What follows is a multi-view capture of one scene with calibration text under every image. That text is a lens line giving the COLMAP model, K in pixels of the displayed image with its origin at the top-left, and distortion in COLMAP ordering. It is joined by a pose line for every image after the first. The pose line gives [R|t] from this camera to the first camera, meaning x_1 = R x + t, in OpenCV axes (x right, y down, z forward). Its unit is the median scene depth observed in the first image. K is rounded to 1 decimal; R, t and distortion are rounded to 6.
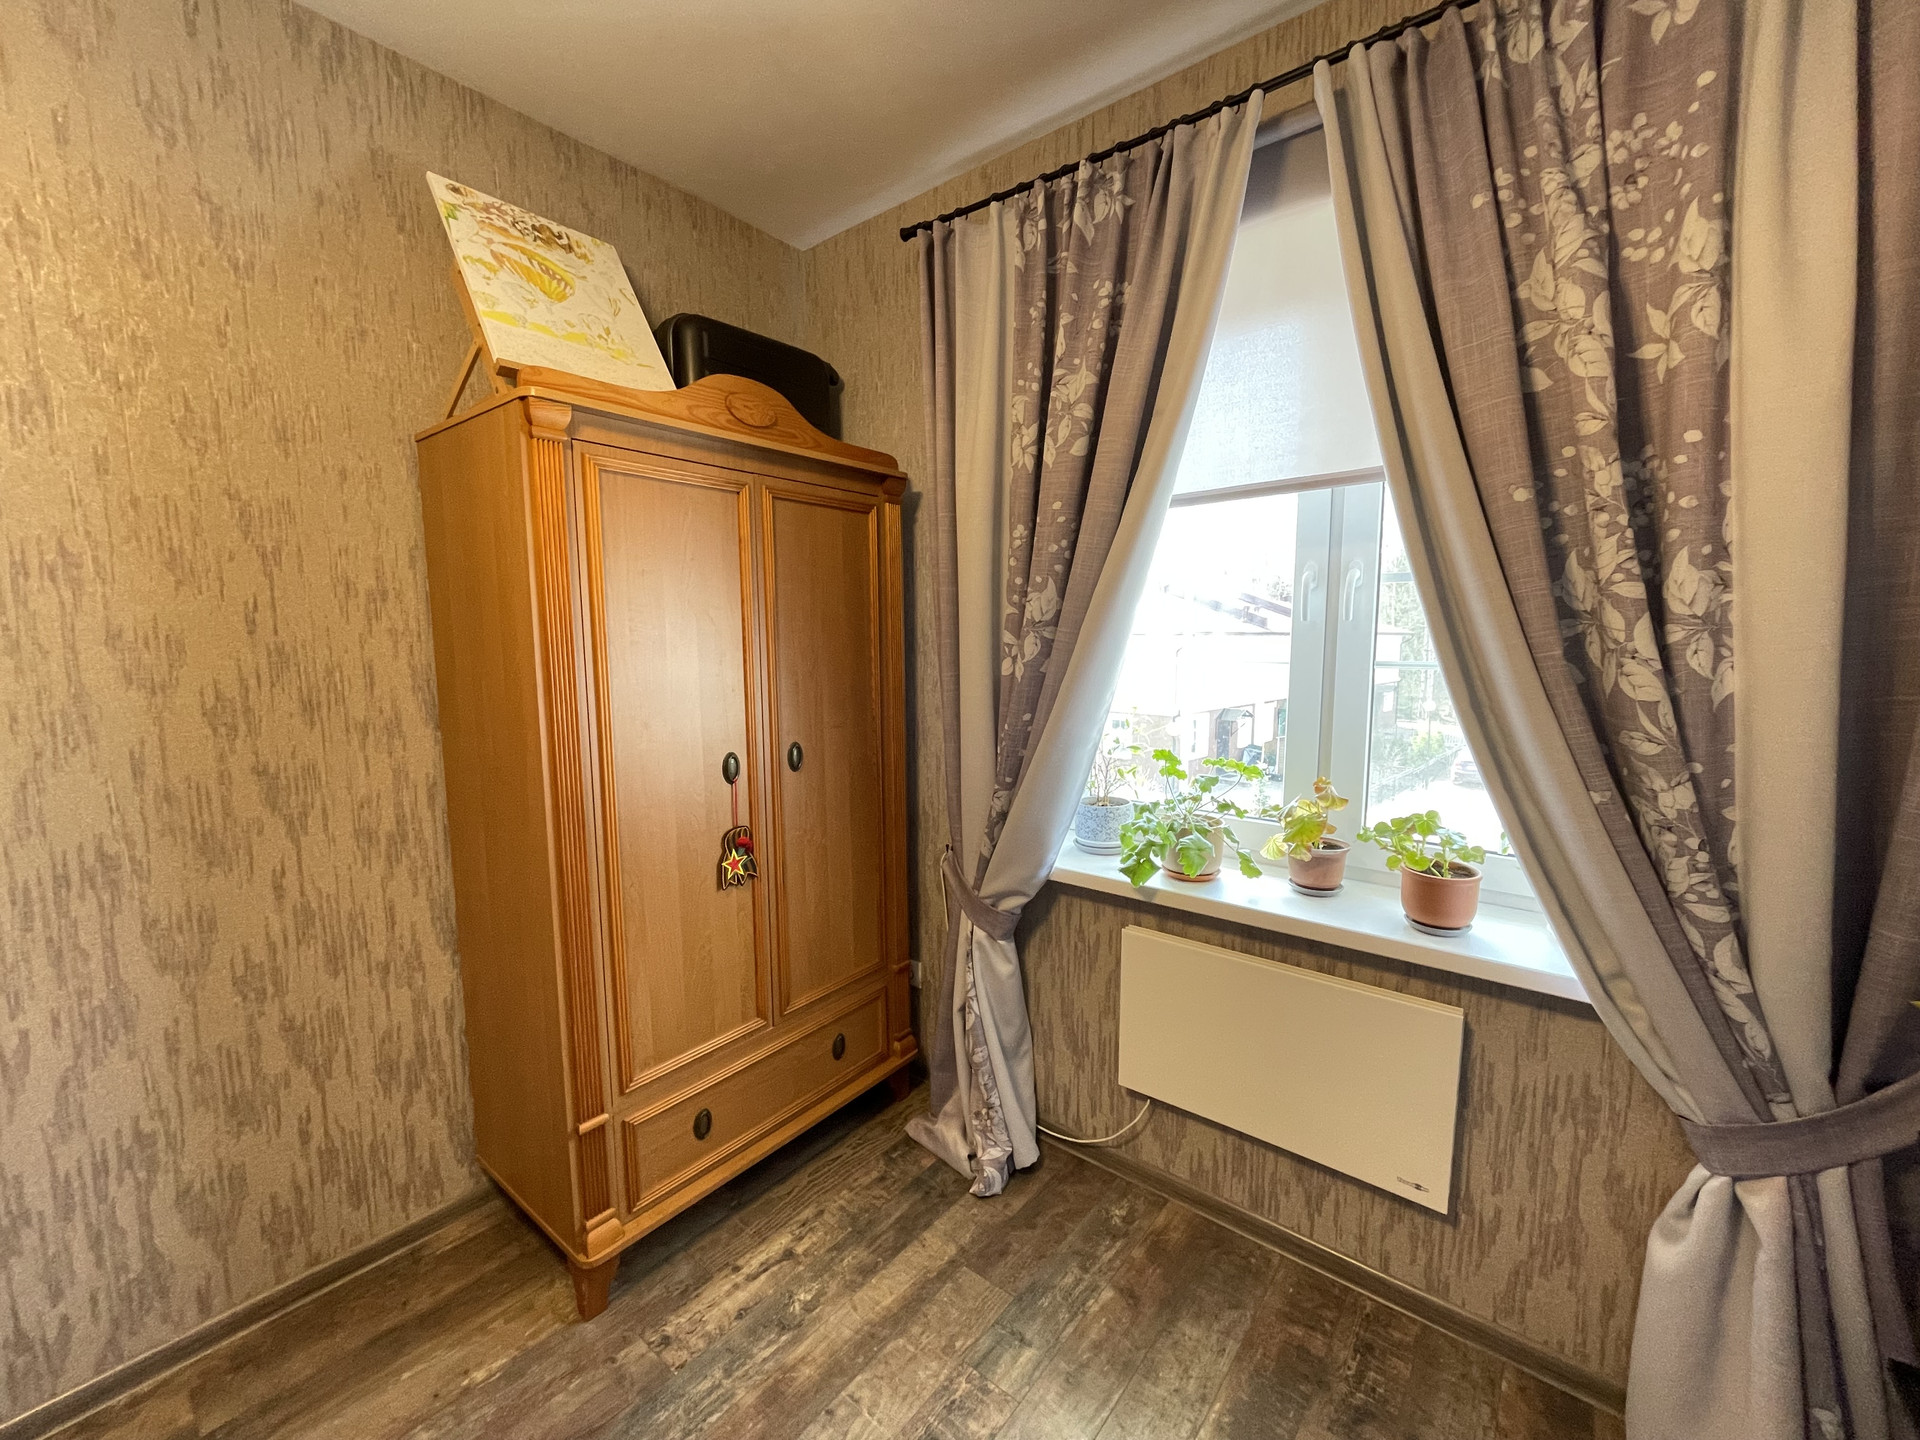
lens RADIAL K [[776.0, 0, 967.8], [0, 776.0, 719.3], [0, 0, 1]] dist [-0.005341, 0.001393]
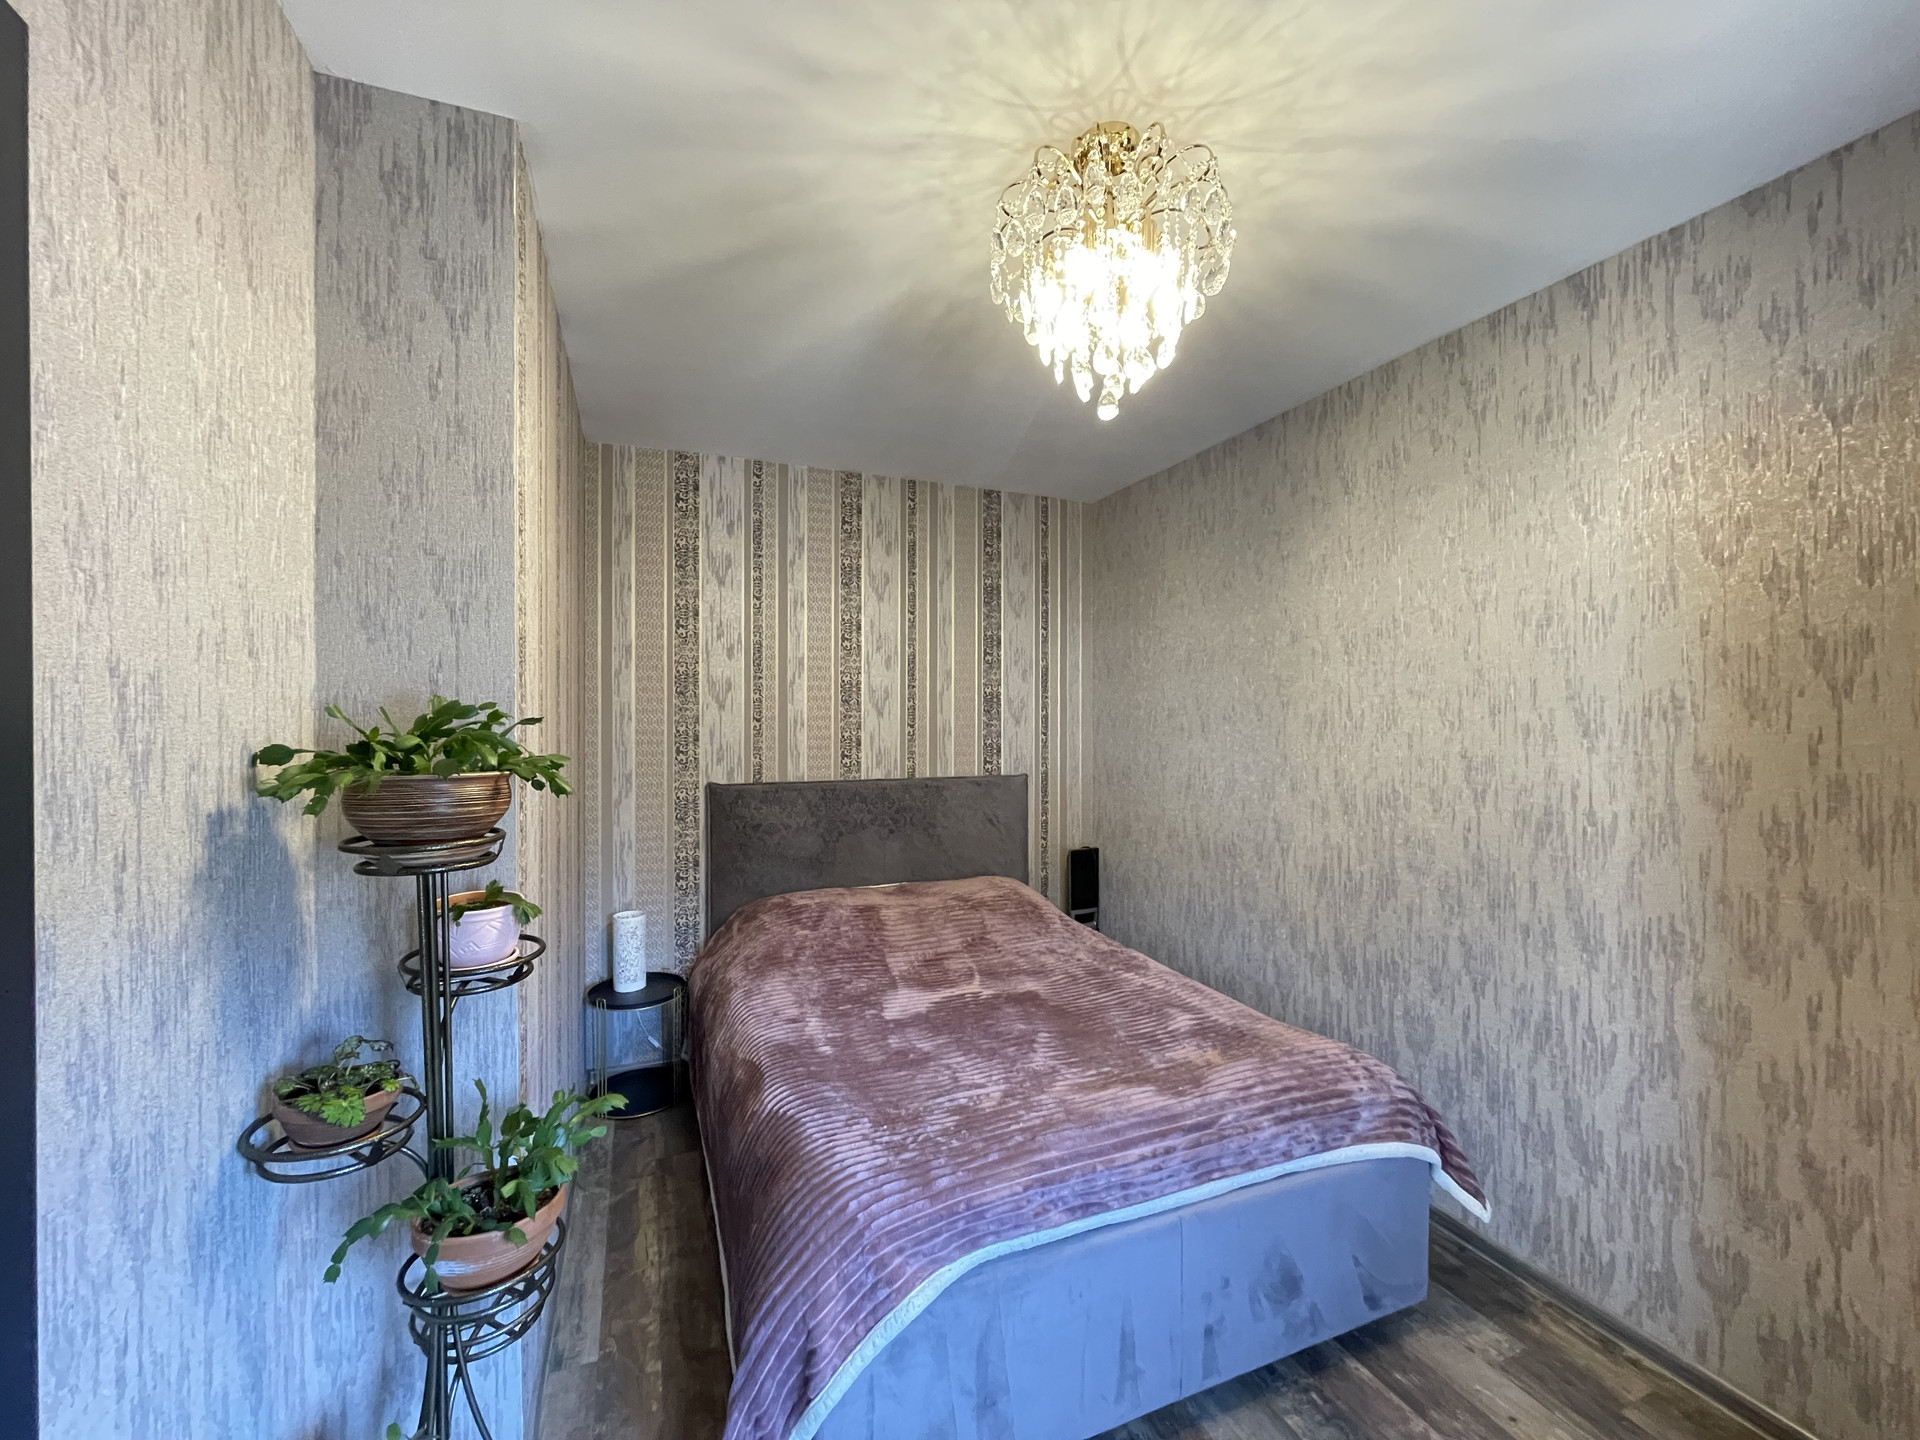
lens RADIAL K [[776.0, 0, 957.2], [0, 776.0, 720.4], [0, 0, 1]] dist [-0.005341, 0.001393]
pose [[-0.491119, 0.003120, -0.871087, 0.553456], [-0.095347, 0.993793, 0.057316, -0.124129], [0.865858, 0.111205, -0.487773, 0.529212]]
